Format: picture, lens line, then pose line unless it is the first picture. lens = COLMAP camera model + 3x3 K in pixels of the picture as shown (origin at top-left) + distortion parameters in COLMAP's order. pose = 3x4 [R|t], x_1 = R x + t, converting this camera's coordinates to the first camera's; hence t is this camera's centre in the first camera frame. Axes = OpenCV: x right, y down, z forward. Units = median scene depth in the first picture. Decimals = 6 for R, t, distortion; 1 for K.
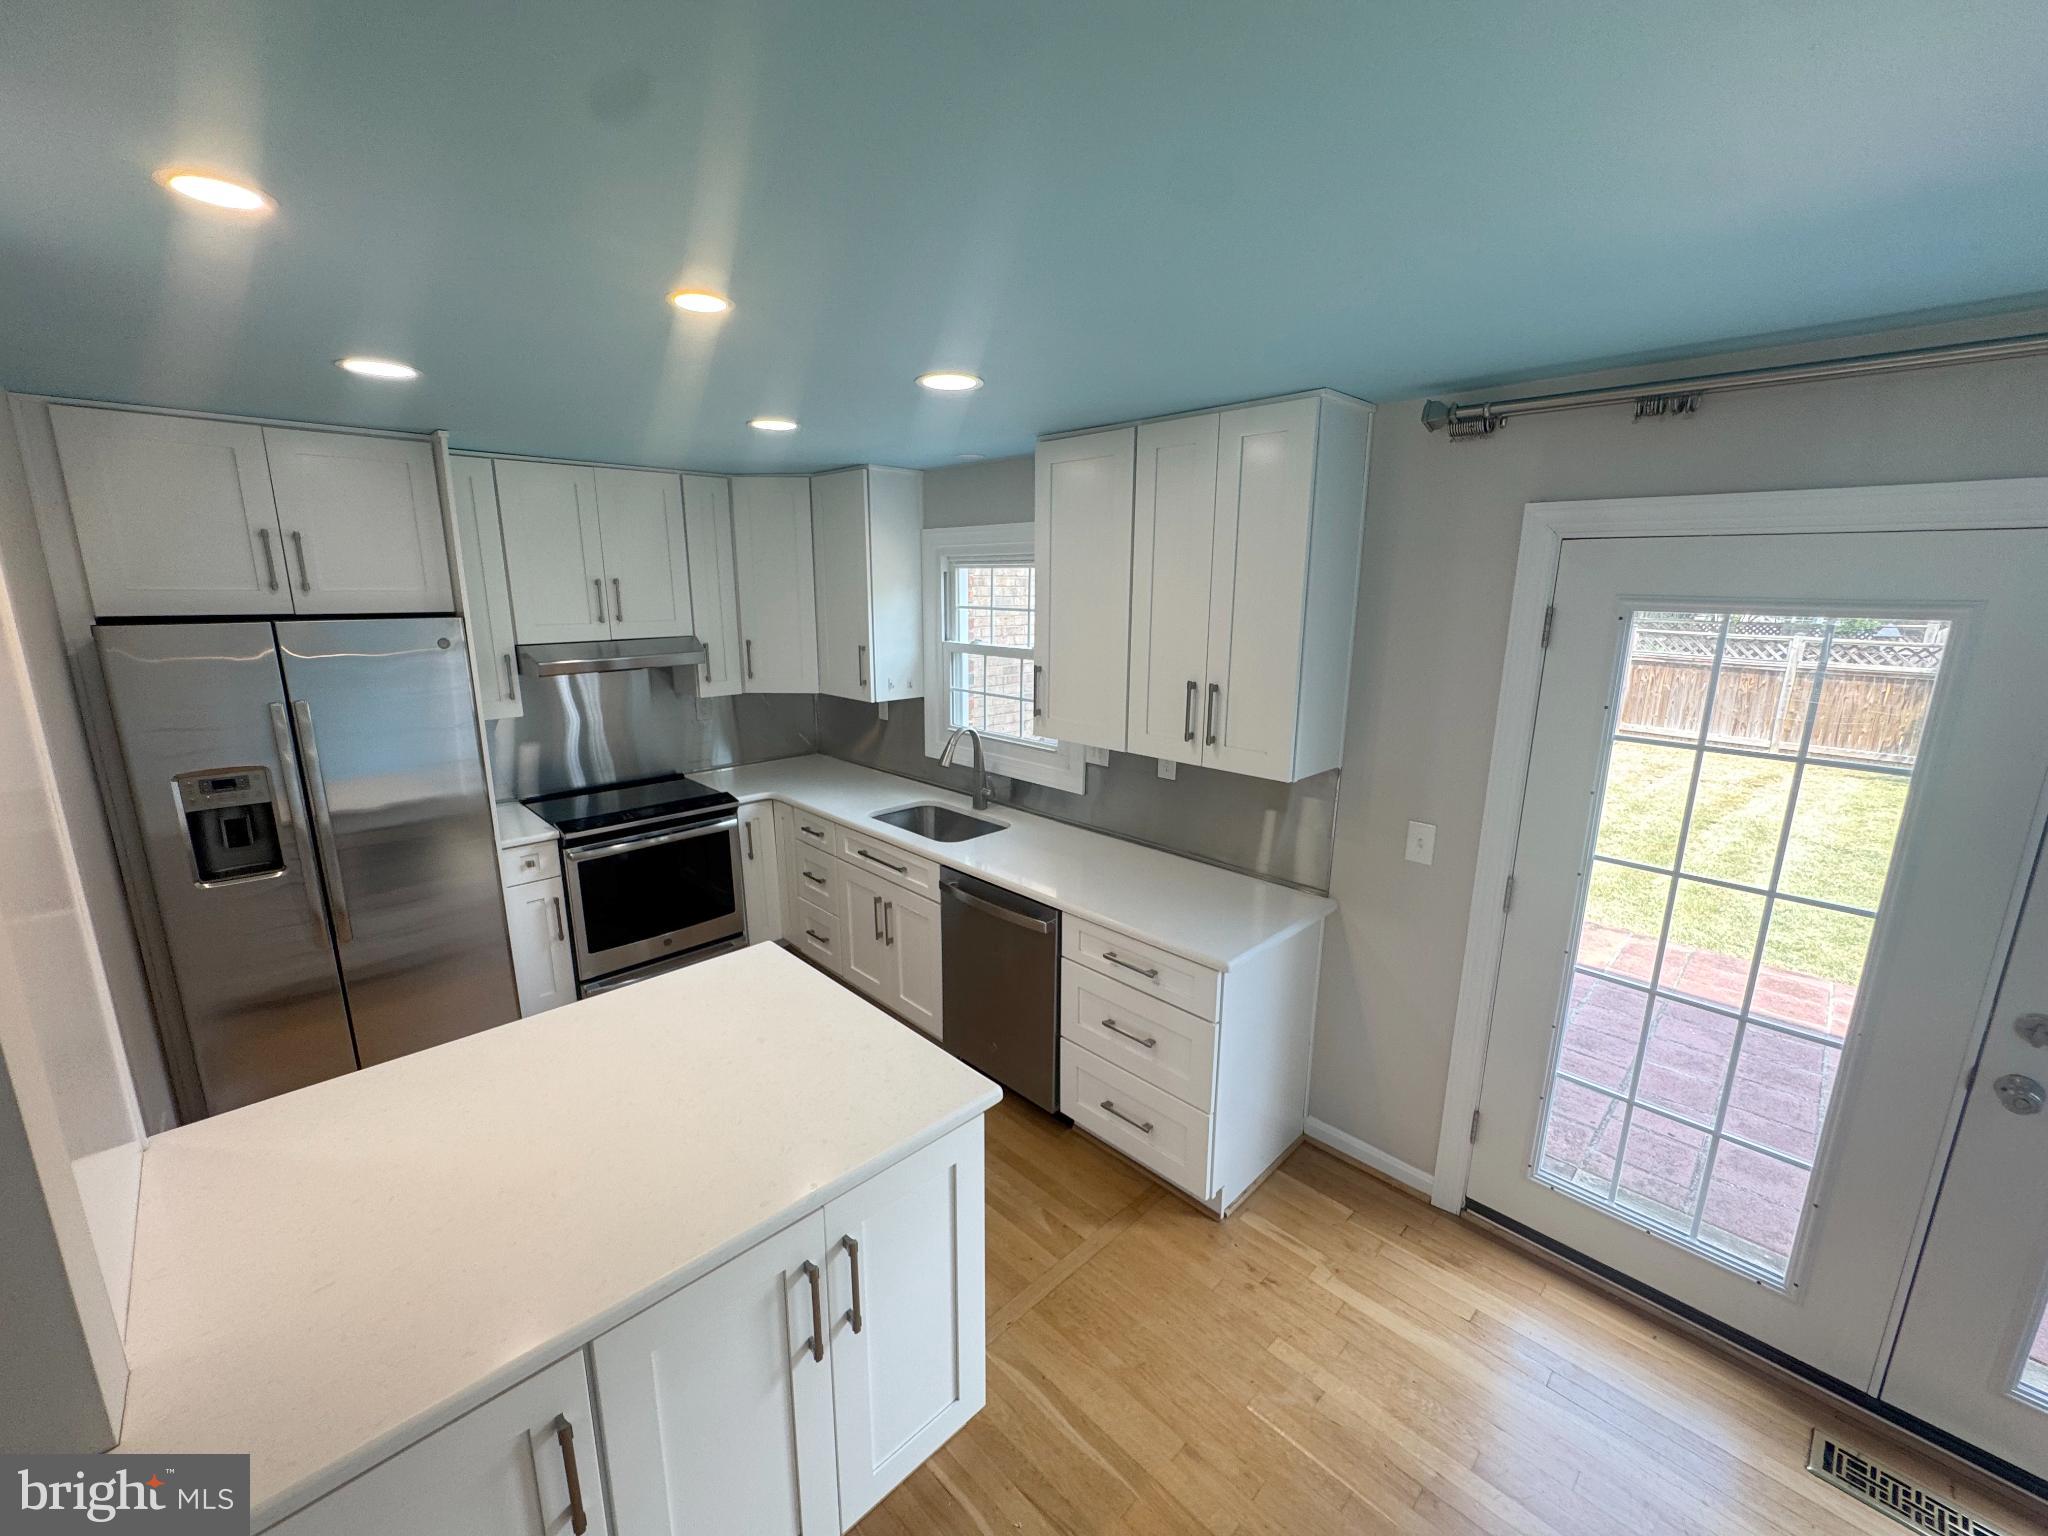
lens RADIAL K [[822.7, 0, 1022.7], [0, 822.7, 762.2], [0, 0, 1]] dist [0.003219, 0.000272]
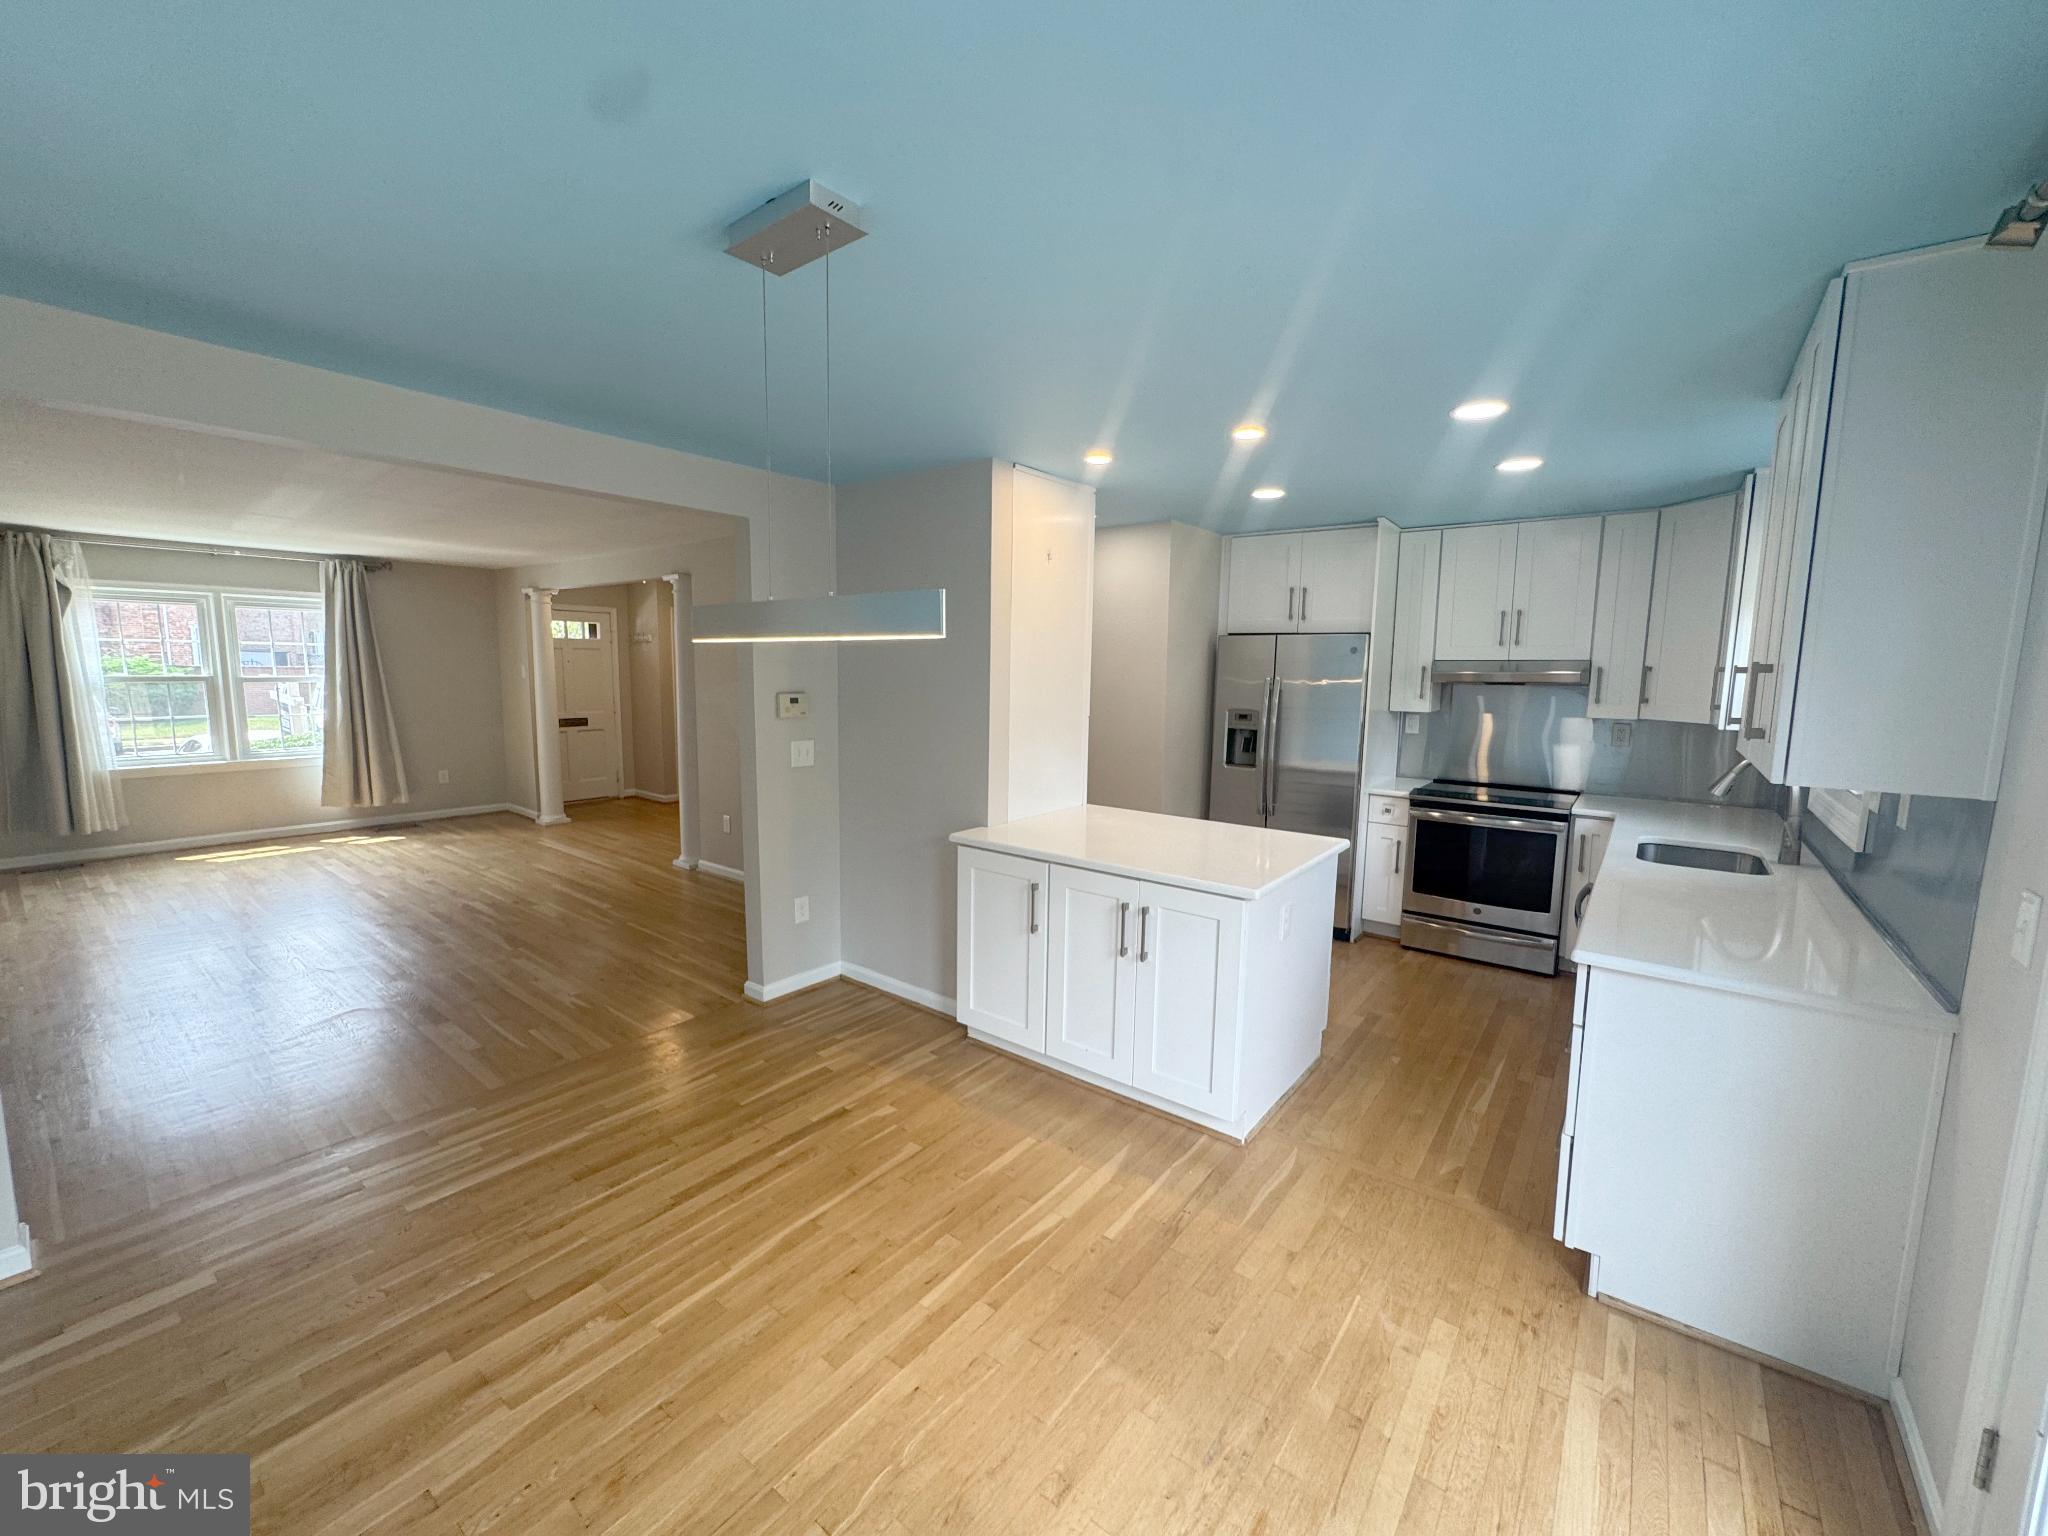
lens RADIAL K [[822.7, 0, 1023.9], [0, 822.7, 768.3], [0, 0, 1]] dist [0.003219, 0.000272]
pose [[0.134376, 0.115440, -0.984183, 0.703692], [-0.228788, 0.969971, 0.082535, 0.079905], [0.964157, 0.214078, 0.156752, 0.161685]]
